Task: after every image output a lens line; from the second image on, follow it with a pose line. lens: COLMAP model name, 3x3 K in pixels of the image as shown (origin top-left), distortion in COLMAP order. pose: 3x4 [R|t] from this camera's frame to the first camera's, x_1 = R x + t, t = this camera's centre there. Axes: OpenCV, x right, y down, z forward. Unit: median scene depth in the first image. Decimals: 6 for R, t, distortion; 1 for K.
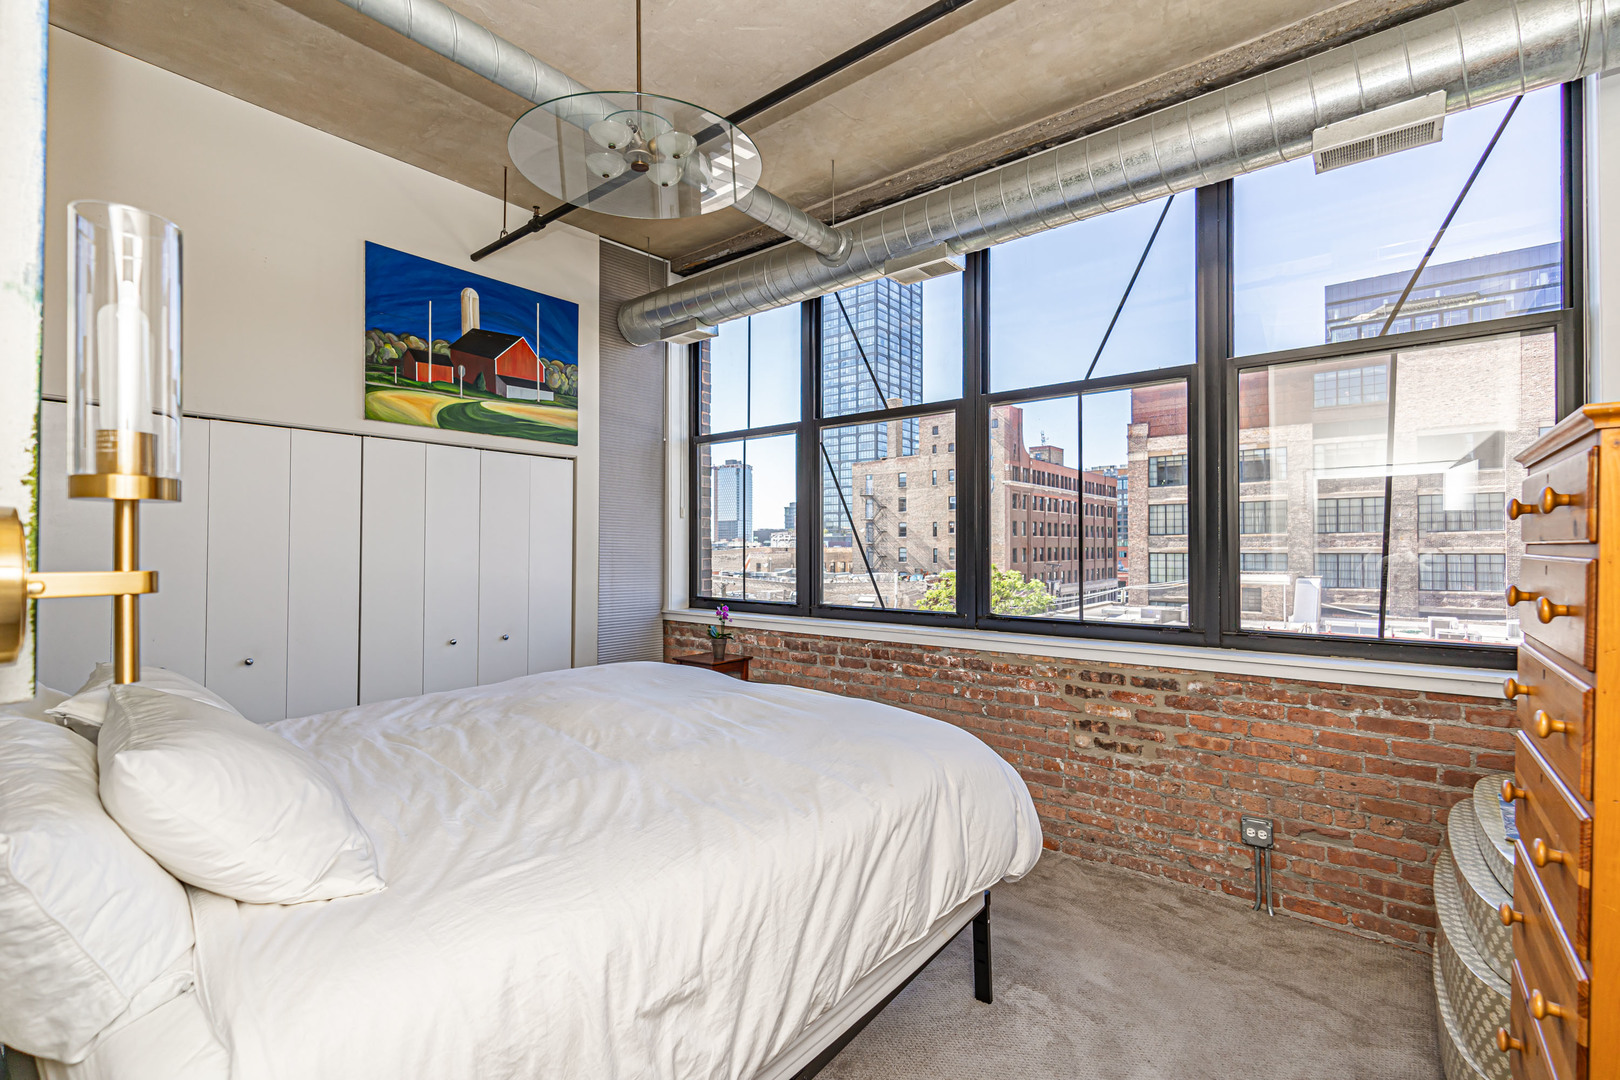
lens RADIAL K [[703.5, 0, 805.8], [0, 703.5, 534.8], [0, 0, 1]] dist [0.001406, 0.000220]
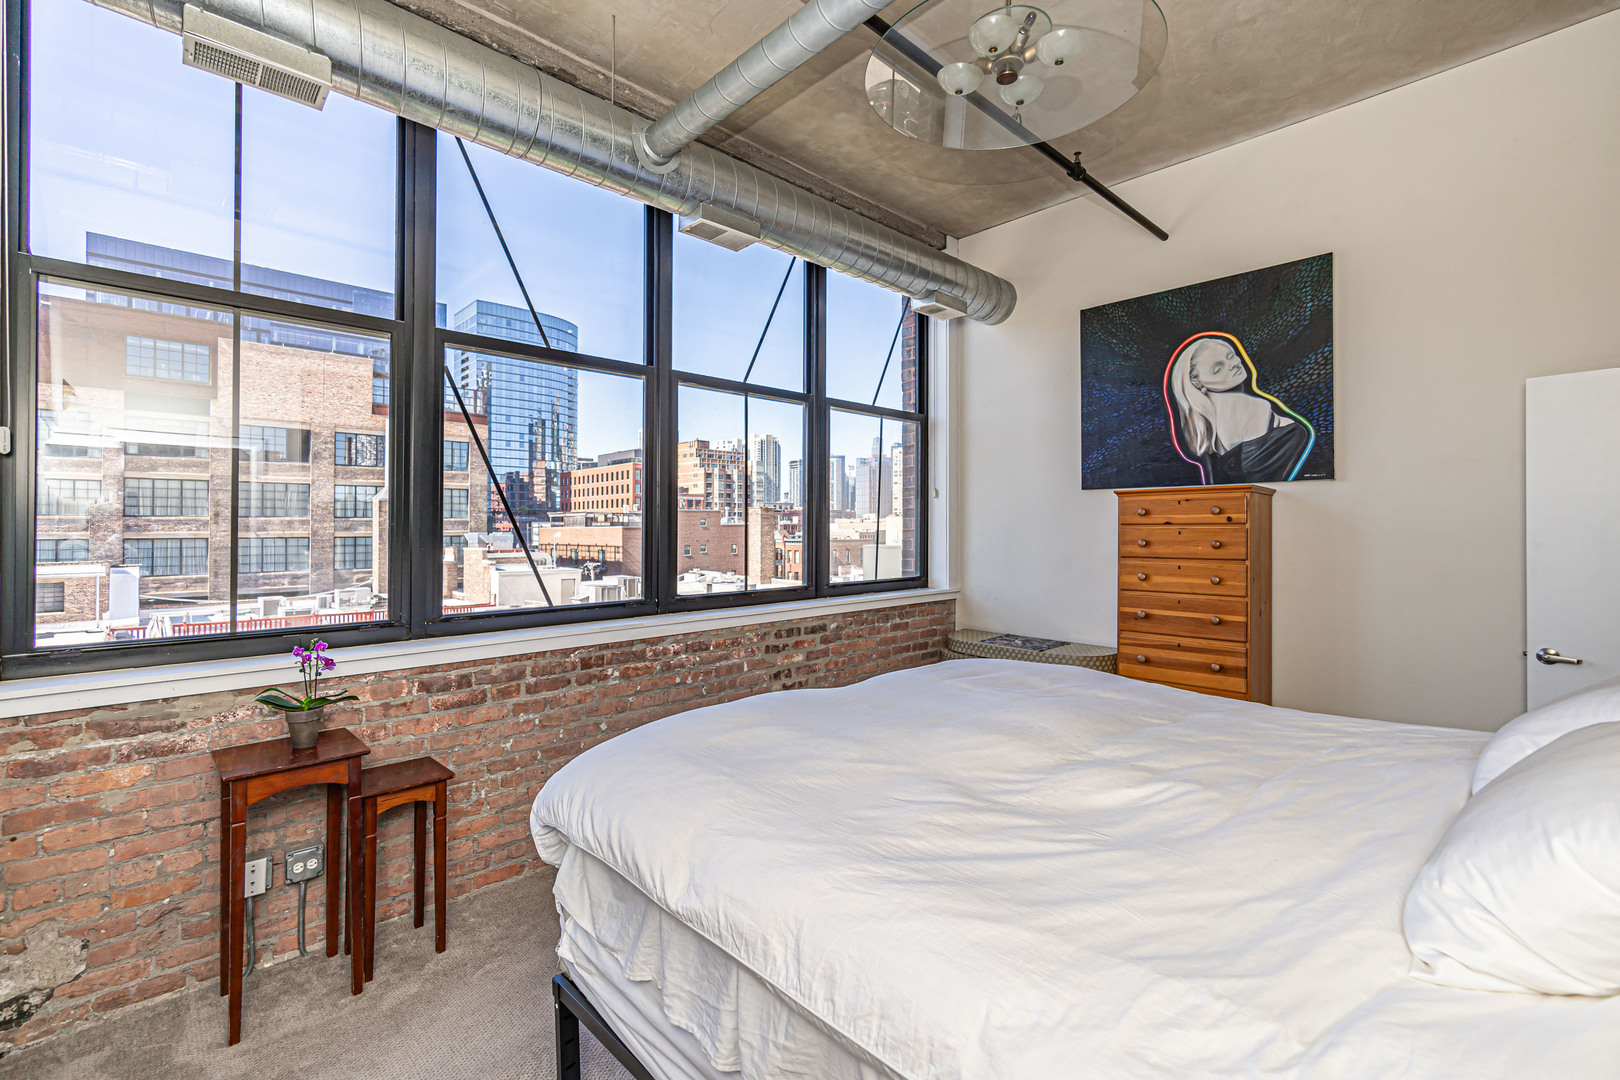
lens RADIAL K [[702.0, 0, 806.1], [0, 702.0, 528.0], [0, 0, 1]] dist [0.002563, 0.000148]
pose [[0.130248, 0.003217, 0.991476, -0.768342], [-0.014921, 0.999888, -0.001284, 0.018932], [-0.991369, -0.014627, 0.130282, 0.781229]]
